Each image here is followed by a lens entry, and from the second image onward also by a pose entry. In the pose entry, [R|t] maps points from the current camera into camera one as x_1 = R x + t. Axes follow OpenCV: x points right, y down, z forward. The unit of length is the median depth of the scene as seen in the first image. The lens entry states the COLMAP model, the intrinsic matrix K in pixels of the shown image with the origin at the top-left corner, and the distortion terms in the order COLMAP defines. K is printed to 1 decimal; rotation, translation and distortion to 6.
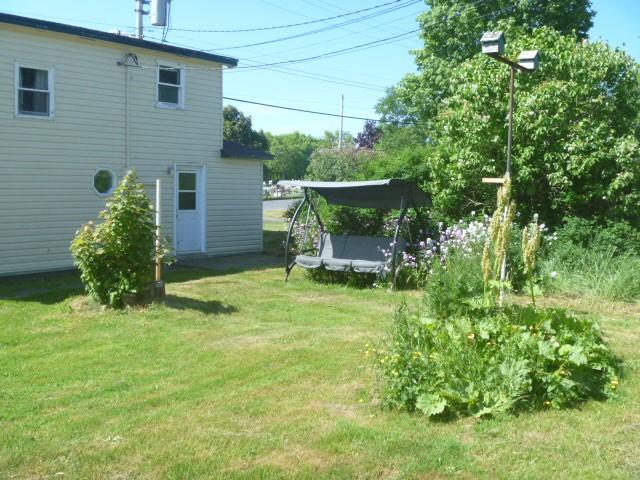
lens RADIAL K [[668.0, 0, 320.0], [0, 668.0, 240.0], [0, 0, 1]] dist [-0.109558, 0.031318]
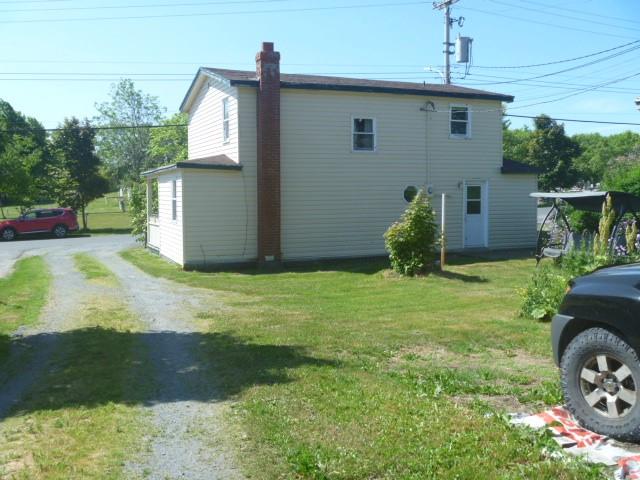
lens RADIAL K [[668.0, 0, 320.0], [0, 668.0, 240.0], [0, 0, 1]] dist [-0.109558, 0.031318]
pose [[0.884106, 0.015512, -0.467029, 0.181700], [-0.017827, 0.999841, -0.000539, 0.014924], [0.466947, 0.008802, 0.884242, -0.377709]]
